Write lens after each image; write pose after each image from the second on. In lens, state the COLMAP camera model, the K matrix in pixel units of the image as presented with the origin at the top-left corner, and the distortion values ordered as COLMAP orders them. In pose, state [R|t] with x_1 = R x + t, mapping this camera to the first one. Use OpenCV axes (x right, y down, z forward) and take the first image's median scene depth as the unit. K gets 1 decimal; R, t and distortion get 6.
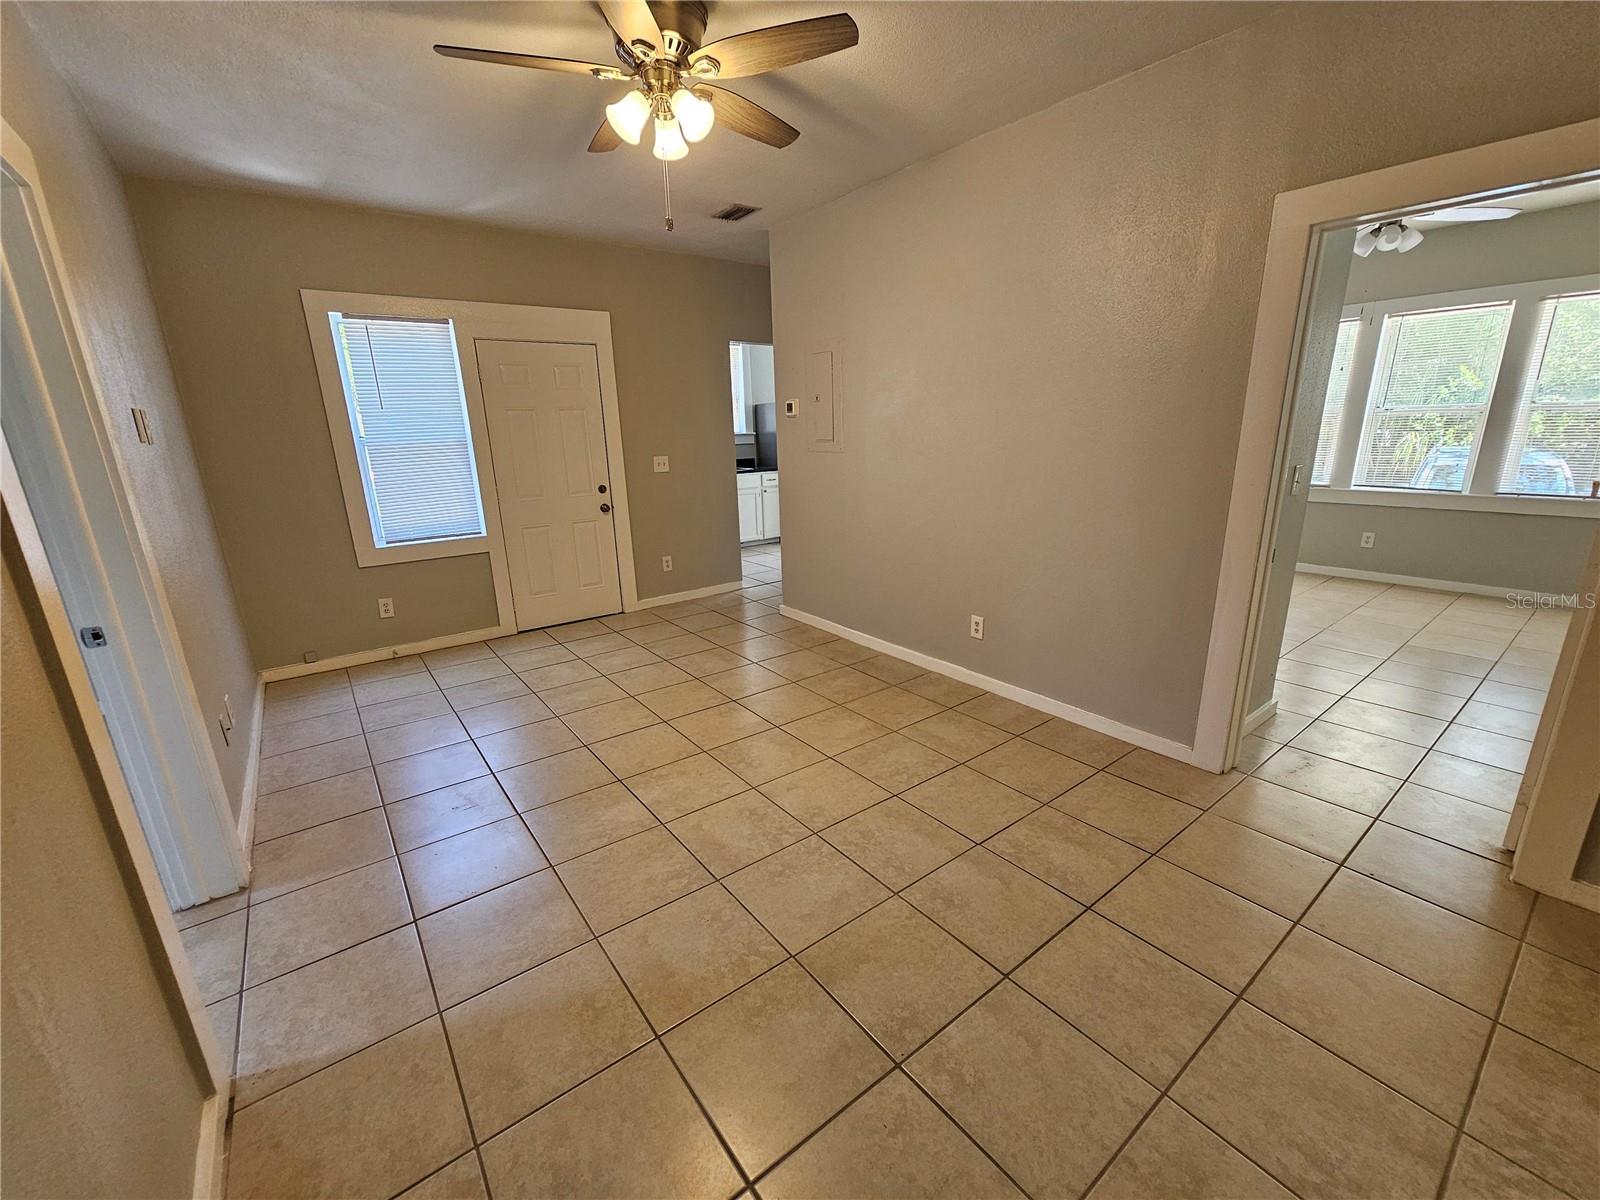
lens RADIAL K [[656.7, 0, 809.4], [0, 656.7, 600.6], [0, 0, 1]] dist [-0.003460, 0.002451]
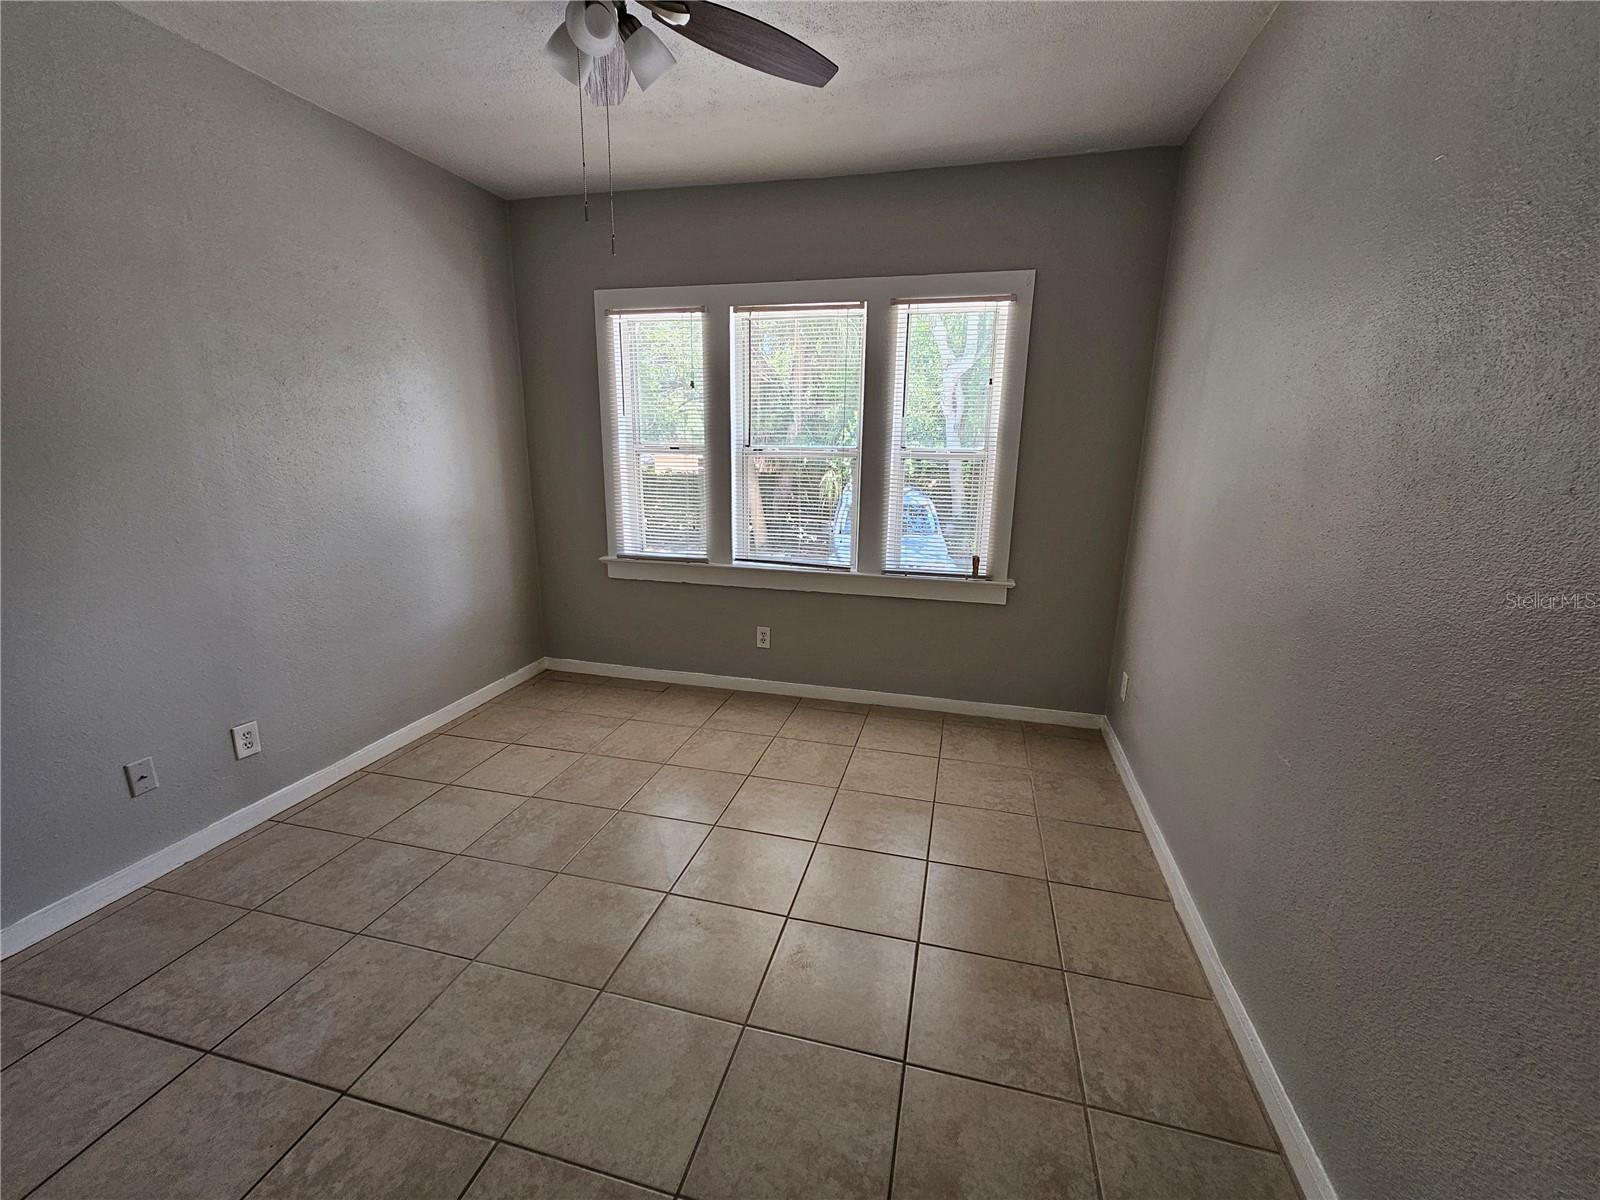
lens RADIAL K [[656.7, 0, 792.2], [0, 656.7, 594.0], [0, 0, 1]] dist [-0.003460, 0.002451]
pose [[0.790073, -0.119680, 0.601216, 0.515759], [0.132642, 0.990898, 0.022943, -0.164779], [-0.598490, 0.061620, 0.798757, 0.472513]]
